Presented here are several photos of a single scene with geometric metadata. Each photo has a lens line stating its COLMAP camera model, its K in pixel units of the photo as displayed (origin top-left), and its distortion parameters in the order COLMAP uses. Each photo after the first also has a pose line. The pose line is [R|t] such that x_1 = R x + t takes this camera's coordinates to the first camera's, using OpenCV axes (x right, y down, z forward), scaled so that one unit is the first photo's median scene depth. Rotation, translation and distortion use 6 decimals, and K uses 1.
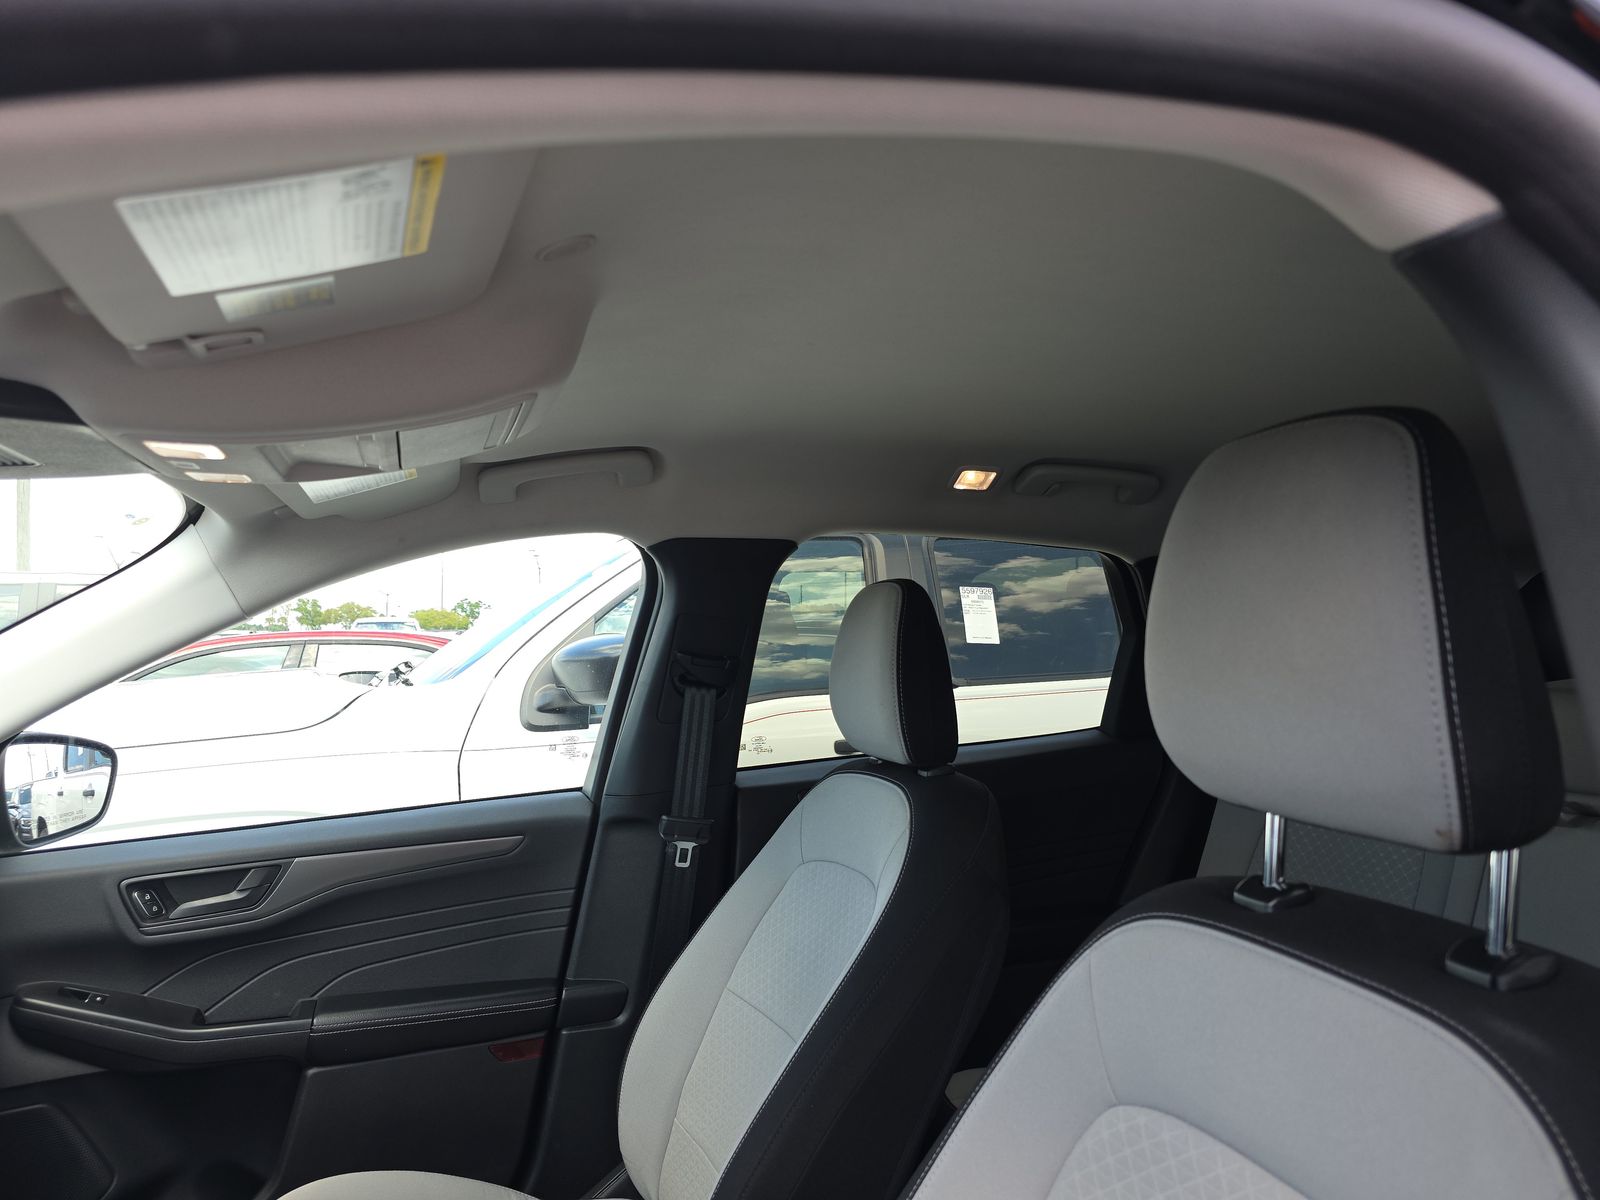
lens RADIAL K [[1080.5, 0, 800.0], [0, 1080.5, 600.0], [0, 0, 1]] dist [0.072643, -0.075048]
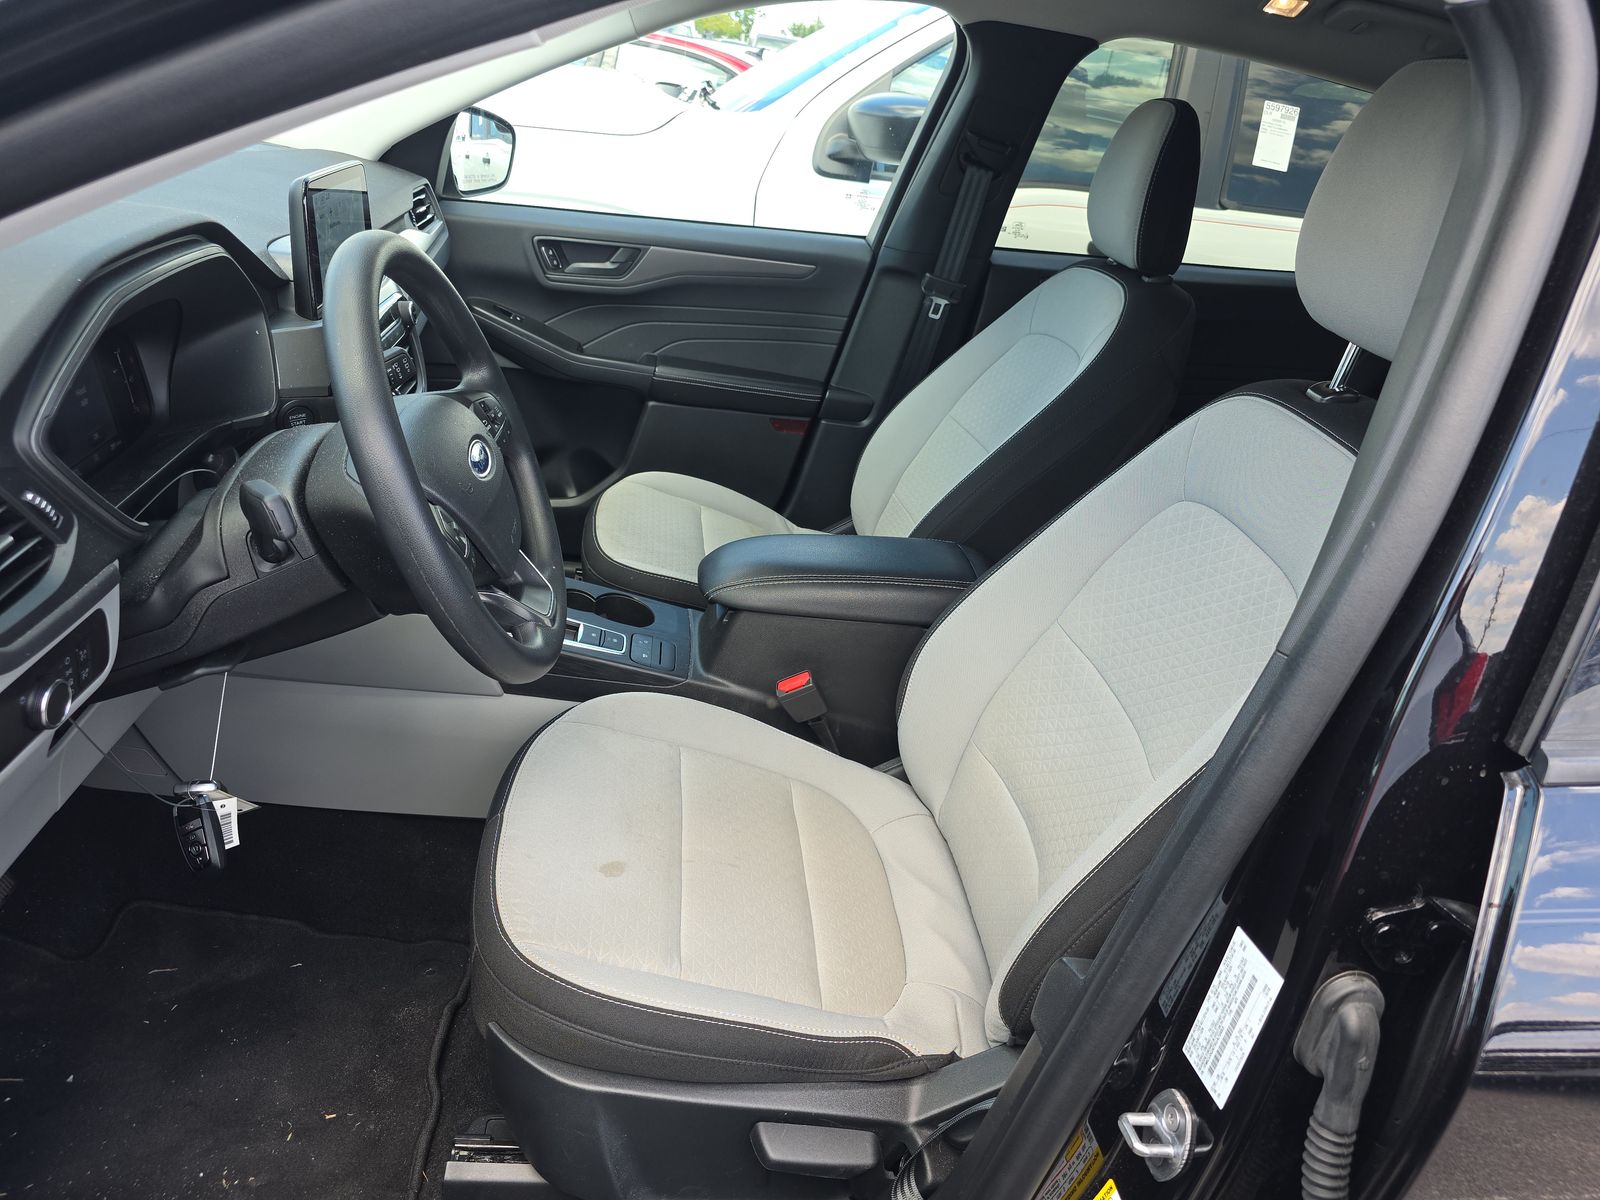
lens RADIAL K [[1078.3, 0, 824.1], [0, 1078.3, 601.8], [0, 0, 1]] dist [0.058376, -0.079001]
pose [[0.960722, 0.244099, -0.132018, 0.014340], [-0.157130, 0.870592, 0.466240, -0.030436], [0.228743, -0.427183, 0.874752, -0.253917]]
